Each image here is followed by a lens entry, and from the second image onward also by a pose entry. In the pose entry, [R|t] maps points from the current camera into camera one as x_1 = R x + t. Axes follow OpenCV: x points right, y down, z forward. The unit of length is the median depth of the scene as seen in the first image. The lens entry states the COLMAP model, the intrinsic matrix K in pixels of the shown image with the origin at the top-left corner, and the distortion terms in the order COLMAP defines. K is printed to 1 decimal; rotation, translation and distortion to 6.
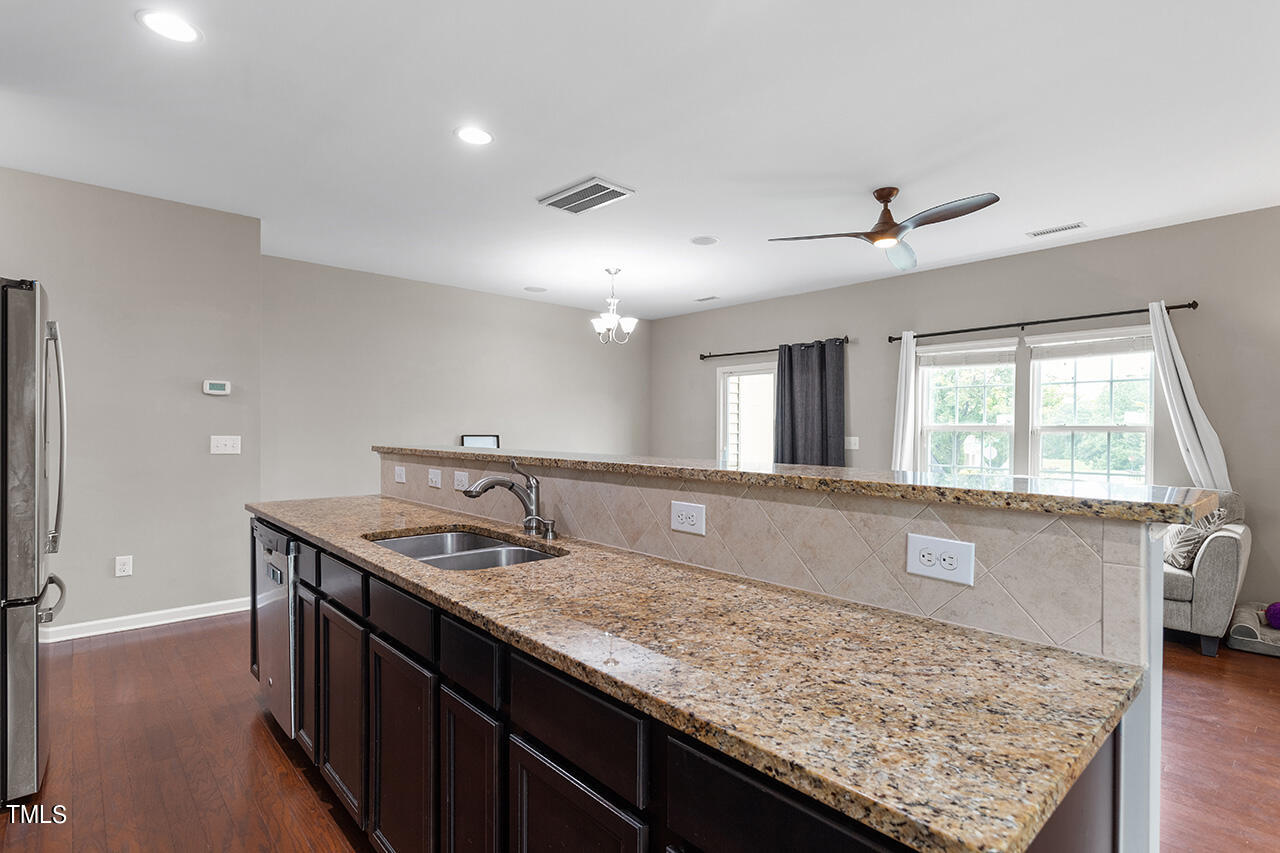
lens RADIAL K [[620.5, 0, 635.1], [0, 620.5, 426.8], [0, 0, 1]] dist [-0.000517, 0.000797]
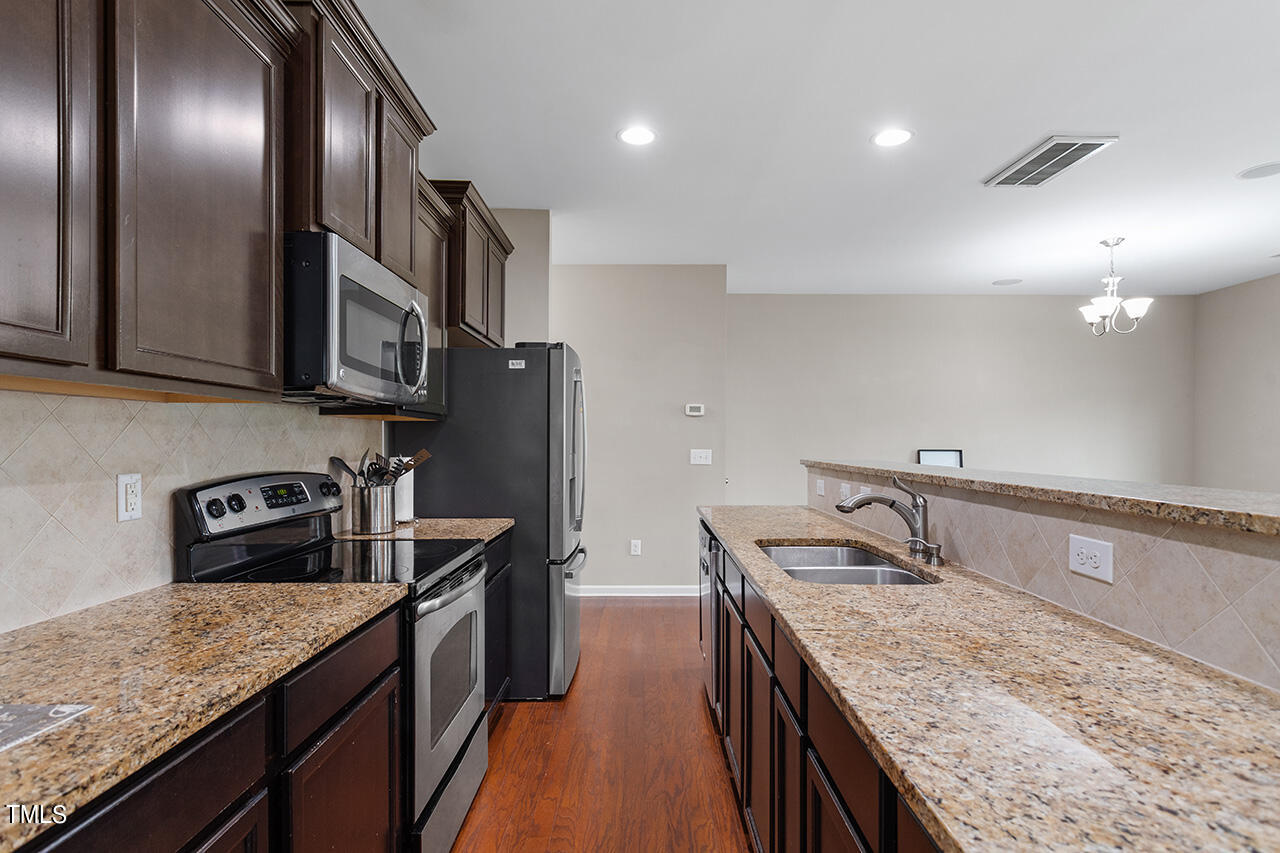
lens RADIAL K [[622.5, 0, 642.0], [0, 622.5, 441.4], [0, 0, 1]] dist [0.003418, 0.001134]
pose [[0.745853, -0.004666, -0.666095, 0.145267], [0.005092, 0.999986, -0.001303, -0.000130], [0.666092, -0.002420, 0.745866, 0.037954]]
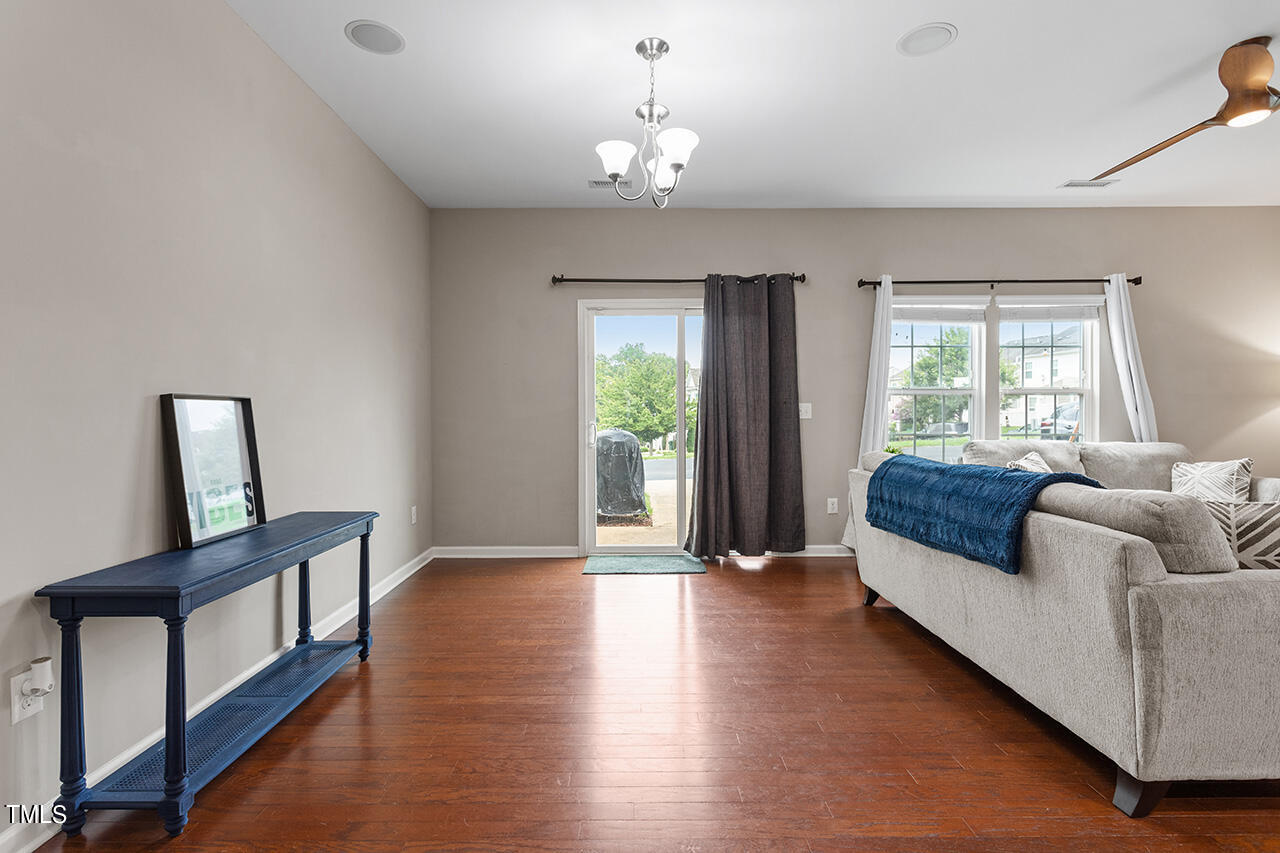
lens RADIAL K [[620.5, 0, 635.1], [0, 620.5, 426.8], [0, 0, 1]] dist [-0.000517, 0.000797]
pose [[0.665899, -0.023551, 0.745670, -1.306585], [0.003404, 0.999587, 0.028531, 0.079780], [-0.746034, -0.016460, 0.665704, 2.171619]]
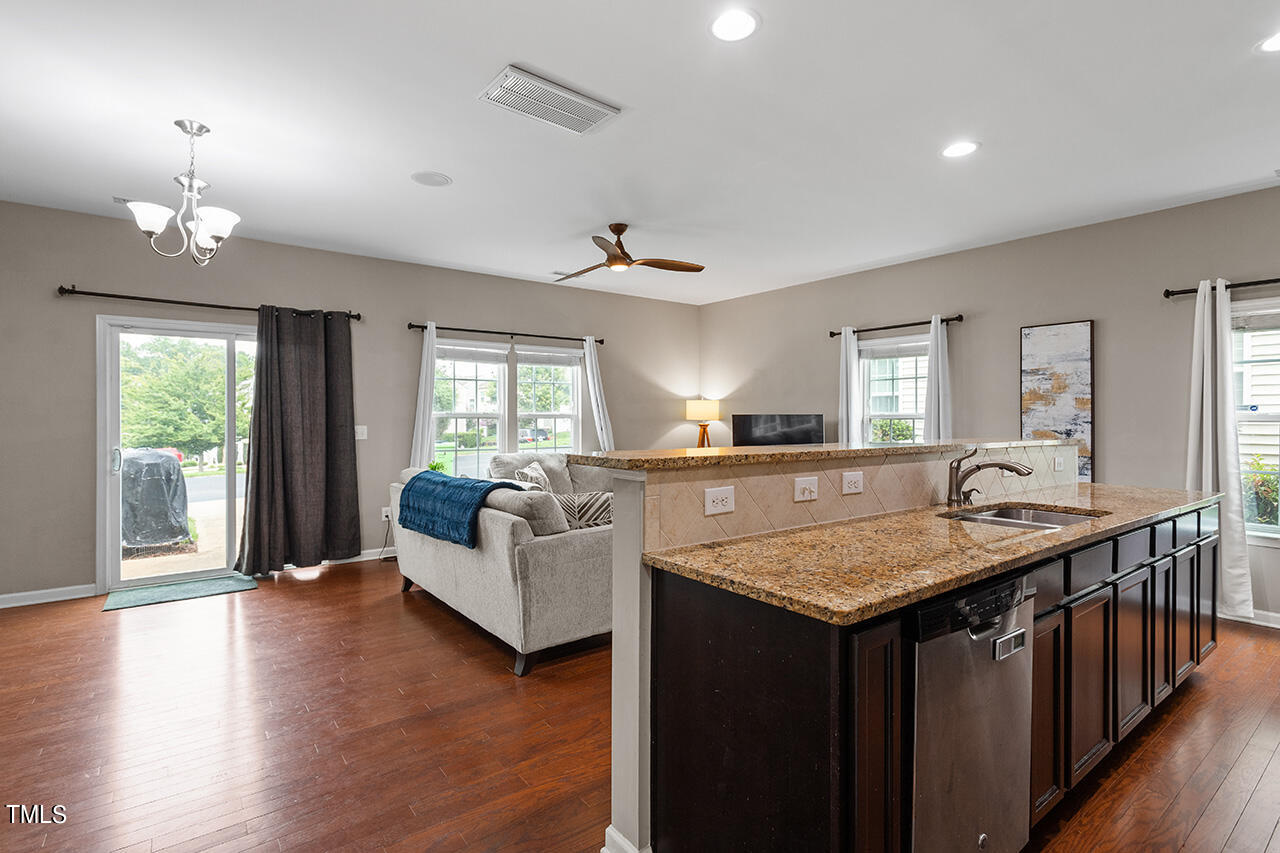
lens RADIAL K [[612.7, 0, 637.0], [0, 612.7, 418.1], [0, 0, 1]] dist [0.001055, 0.000988]
pose [[0.085074, -0.004847, 0.996363, -1.711975], [-0.003026, 0.999982, 0.005123, -0.000548], [-0.996370, -0.003451, 0.085058, 1.796949]]
